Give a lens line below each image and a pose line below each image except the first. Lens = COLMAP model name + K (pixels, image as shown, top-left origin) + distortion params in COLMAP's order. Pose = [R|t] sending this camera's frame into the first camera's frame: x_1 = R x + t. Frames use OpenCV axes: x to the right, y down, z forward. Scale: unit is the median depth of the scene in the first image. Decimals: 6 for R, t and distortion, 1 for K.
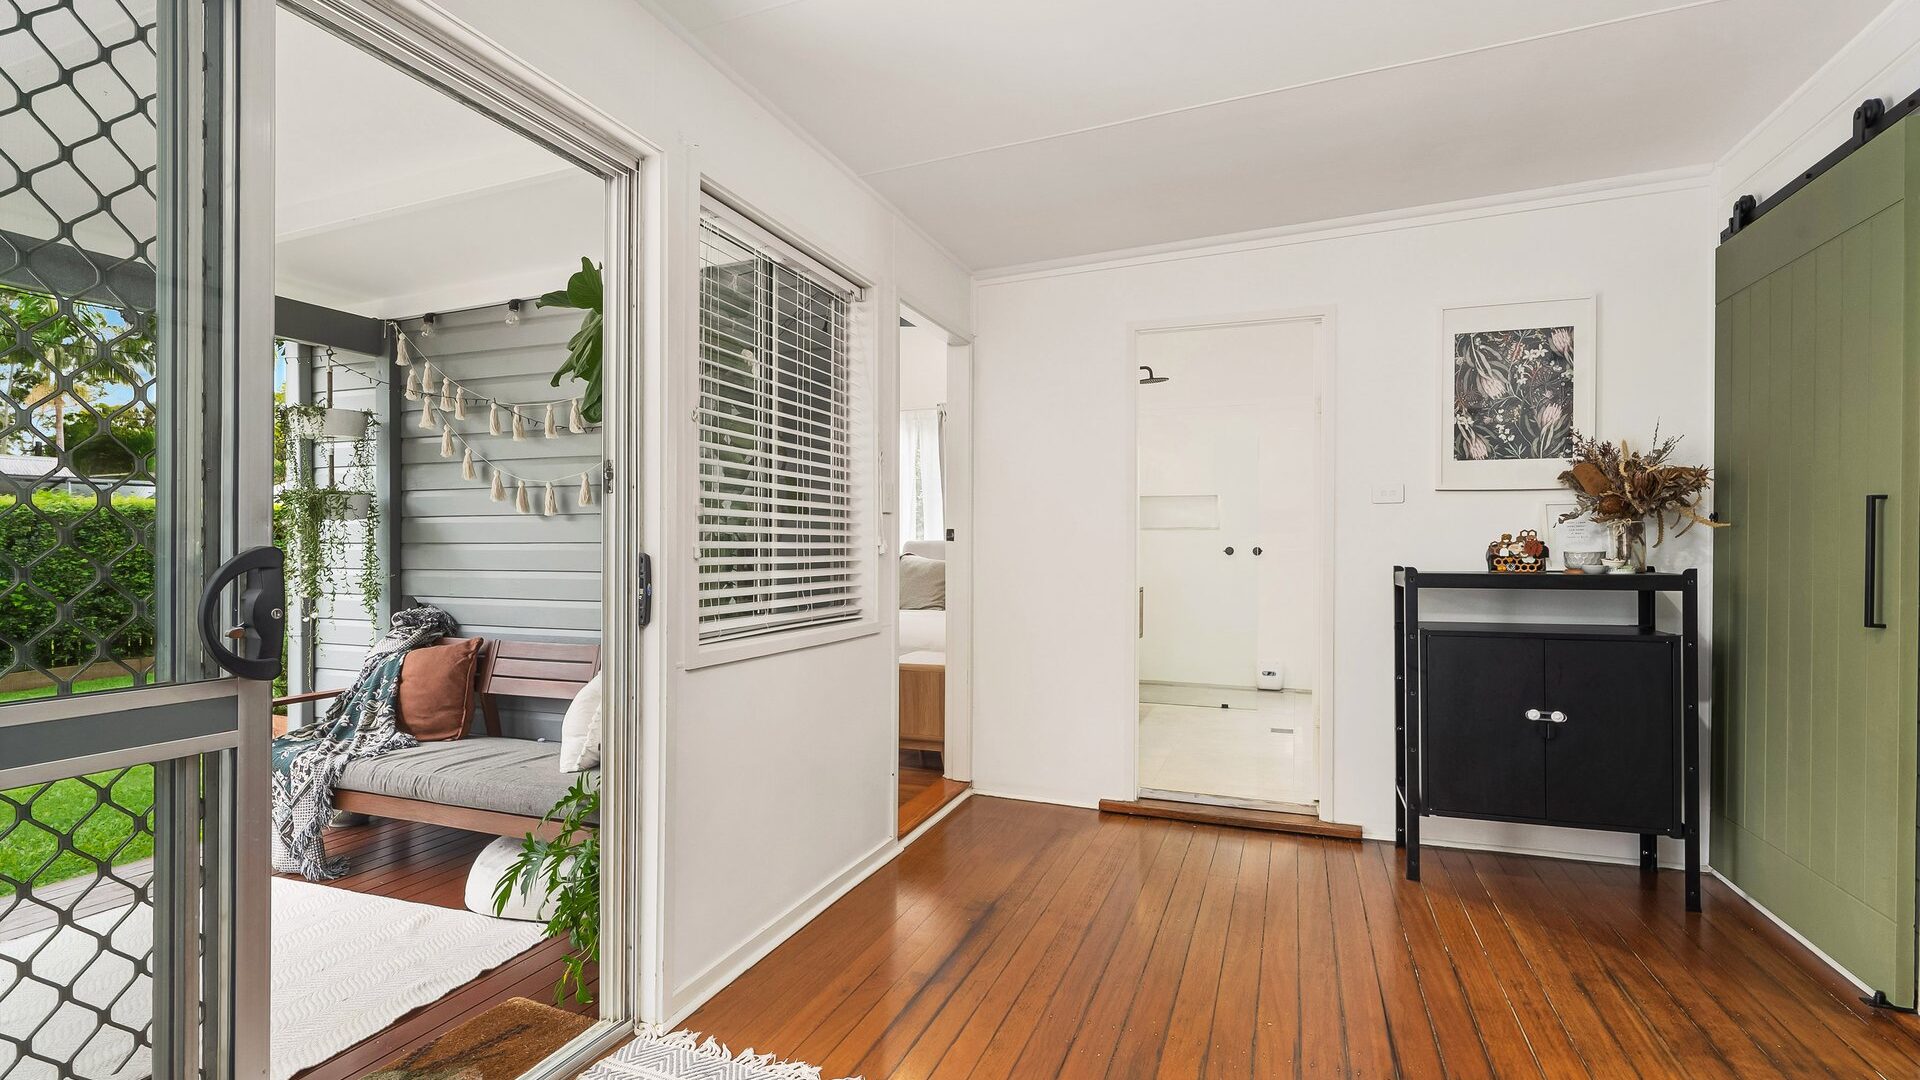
lens RADIAL K [[862.5, 0, 961.2], [0, 862.5, 545.2], [0, 0, 1]] dist [-0.000929, 0.000292]
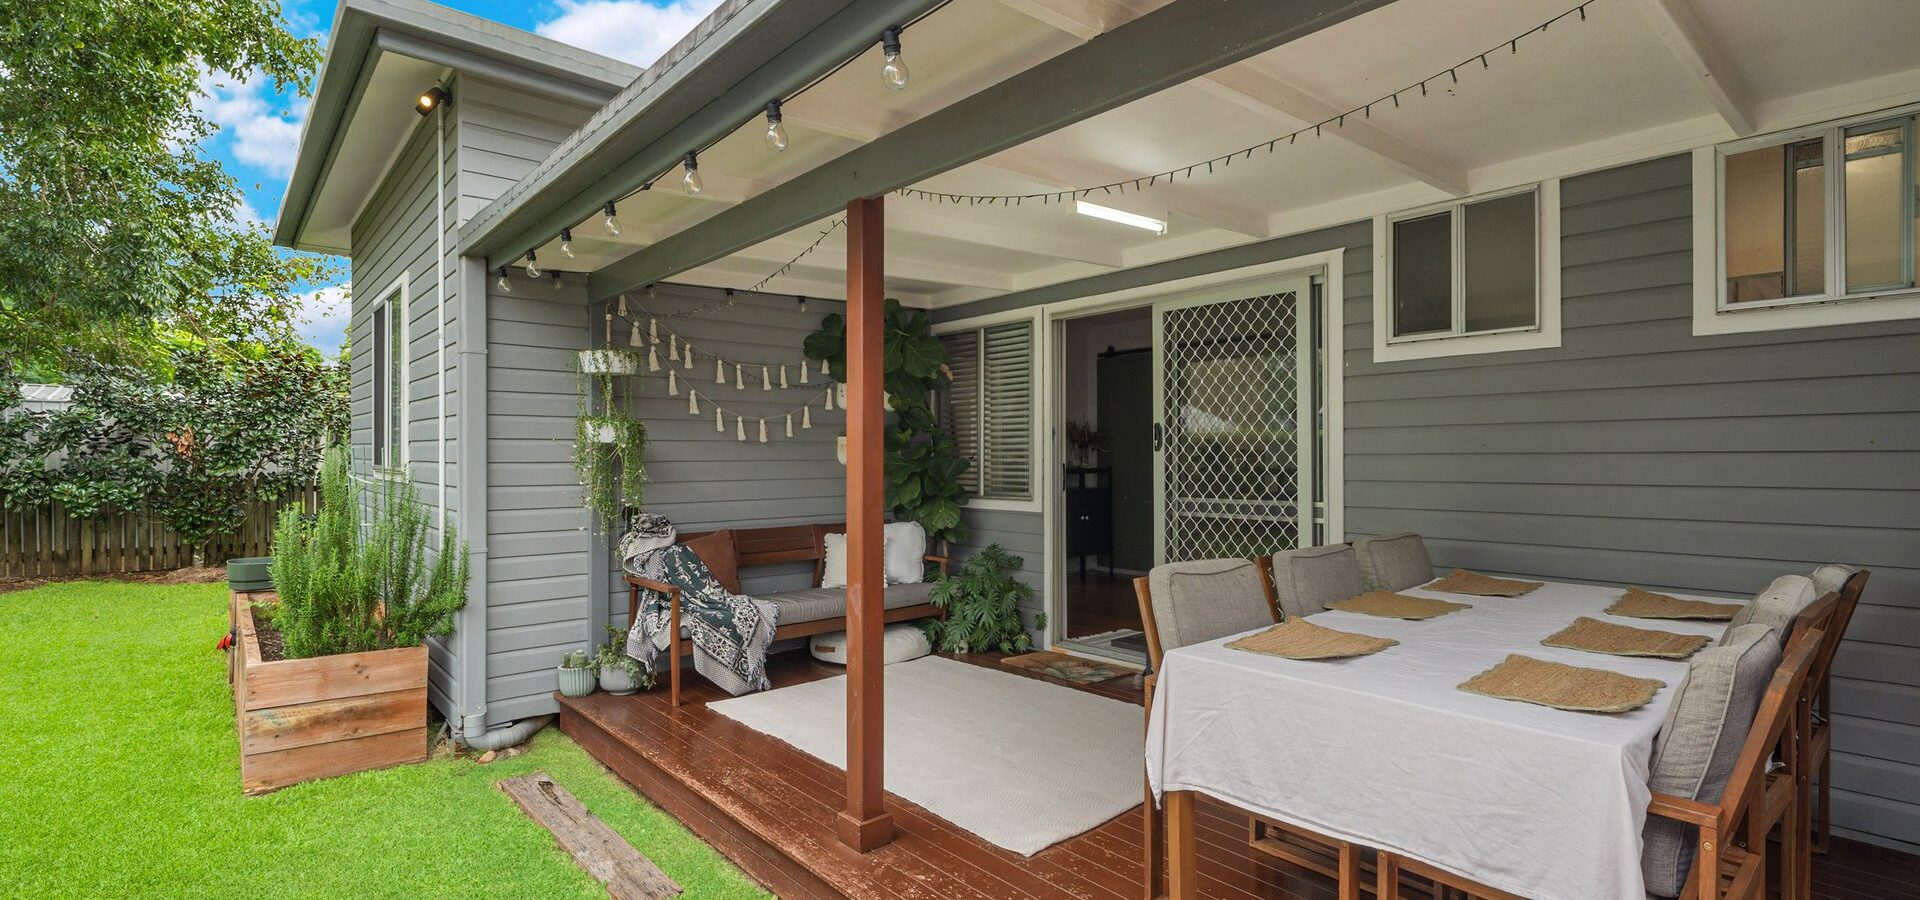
lens RADIAL K [[865.9, 0, 961.0], [0, 865.9, 448.2], [0, 0, 1]] dist [0.001655, 0.000397]
pose [[0.471650, 0.002102, 0.881783, -1.564917], [-0.000437, 0.999998, -0.002150, -0.018581], [-0.881786, 0.000629, 0.471650, -0.003921]]
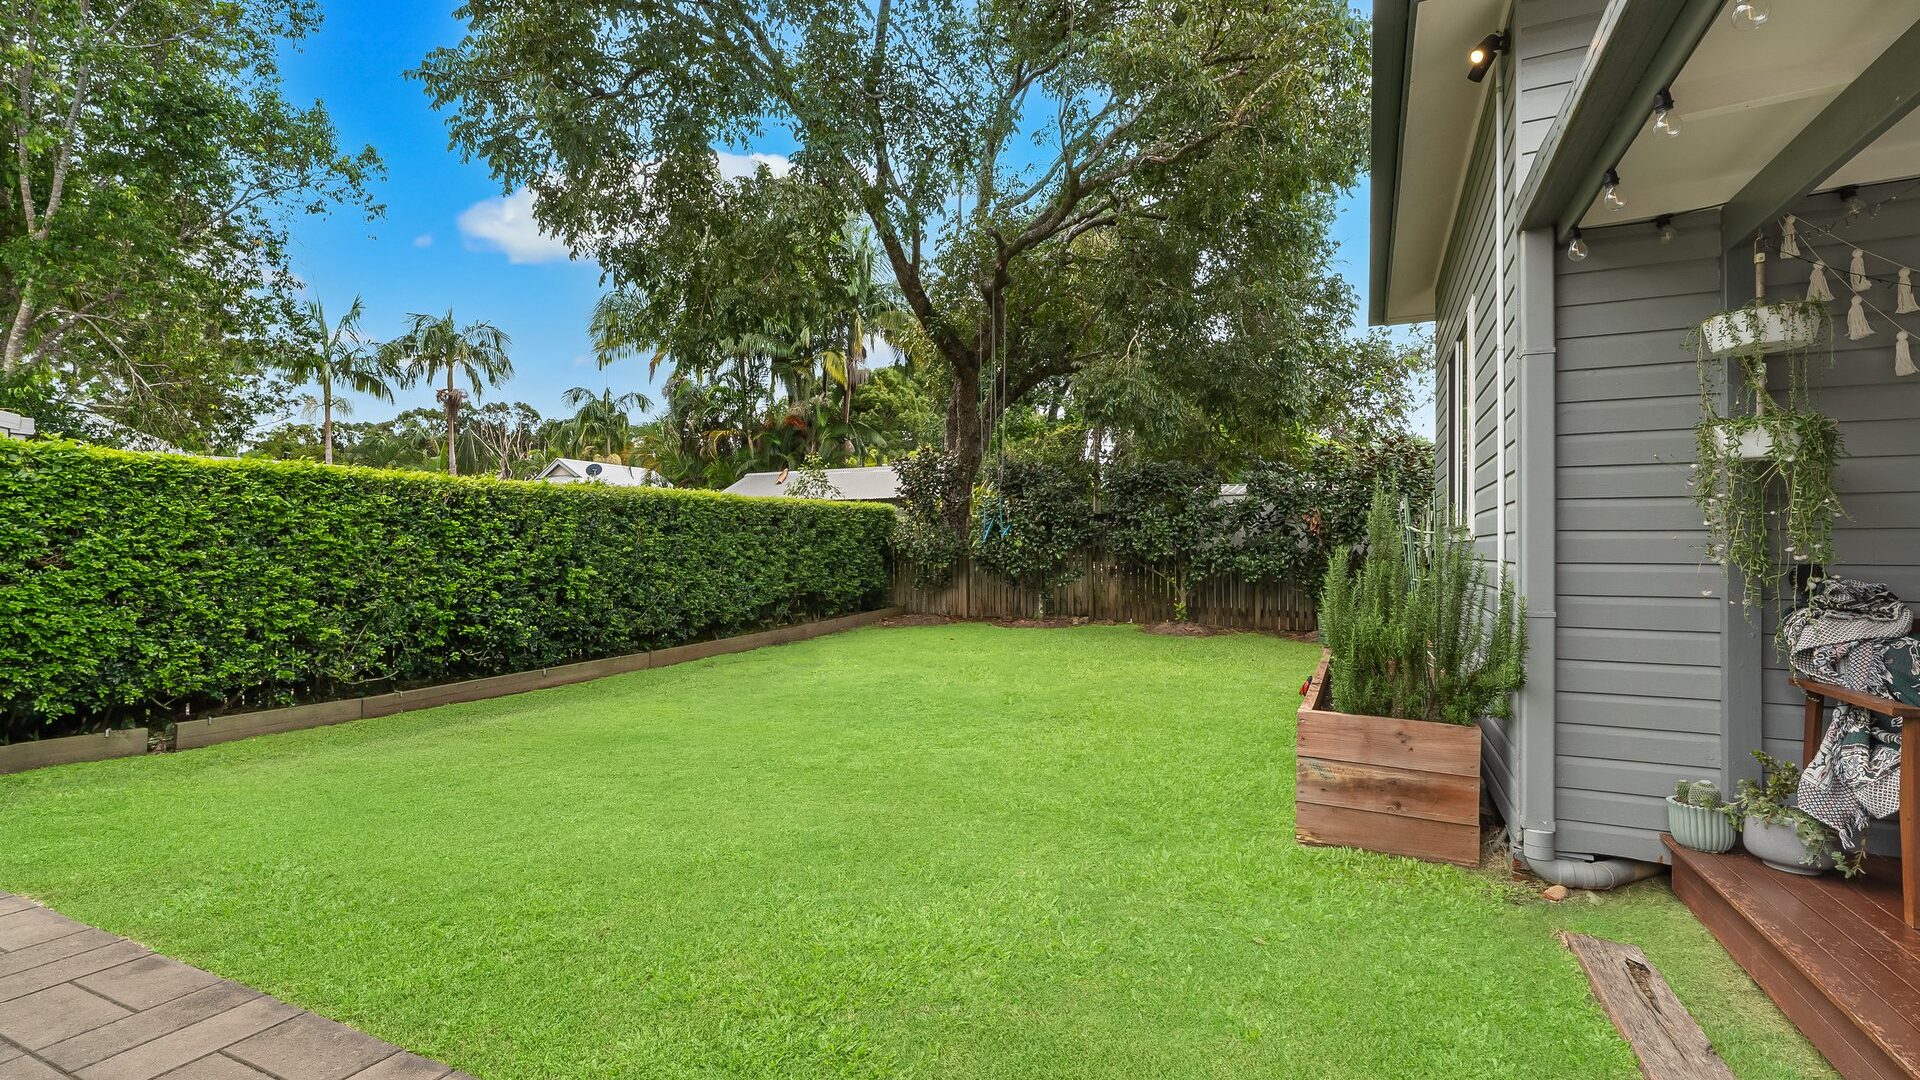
lens RADIAL K [[862.5, 0, 959.5], [0, 862.5, 539.7], [0, 0, 1]] dist [-0.000929, 0.000292]
pose [[0.997461, 0.003537, -0.071121, -1.372177], [-0.003855, 0.999983, -0.004336, 0.047326], [0.071105, 0.004599, 0.997458, 0.202148]]
